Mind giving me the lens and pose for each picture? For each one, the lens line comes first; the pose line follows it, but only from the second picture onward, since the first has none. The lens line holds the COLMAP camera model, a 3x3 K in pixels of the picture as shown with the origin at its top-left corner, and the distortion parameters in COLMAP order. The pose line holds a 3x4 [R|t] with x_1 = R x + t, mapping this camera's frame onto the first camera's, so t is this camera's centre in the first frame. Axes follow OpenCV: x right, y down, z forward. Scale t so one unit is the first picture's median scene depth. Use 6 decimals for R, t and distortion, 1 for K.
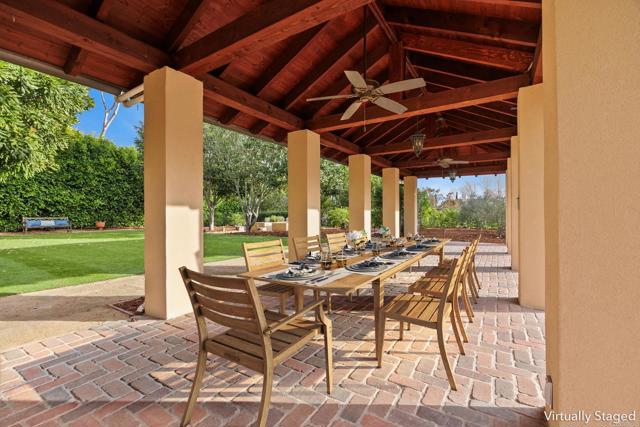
lens RADIAL K [[285.6, 0, 319.3], [0, 285.6, 213.5], [0, 0, 1]] dist [-0.005042, -0.001075]
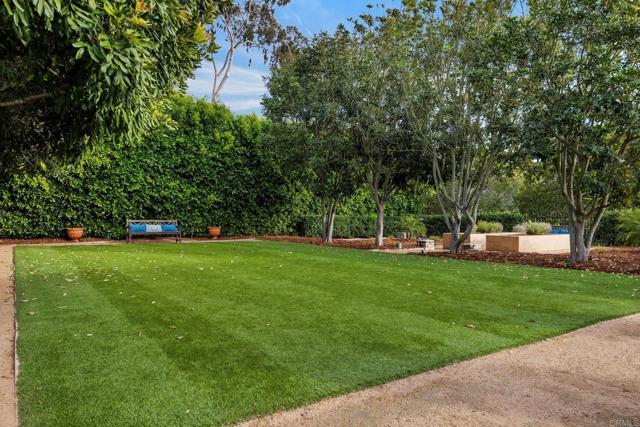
lens RADIAL K [[459.3, 0, 320.0], [0, 459.3, 214.5], [0, 0, 1]] dist [0.005244, 0.000409]
pose [[0.916410, 0.006868, -0.400181, -0.117694], [-0.008826, 0.999956, -0.003049, 0.000192], [0.400143, 0.006326, 0.916431, 0.115780]]
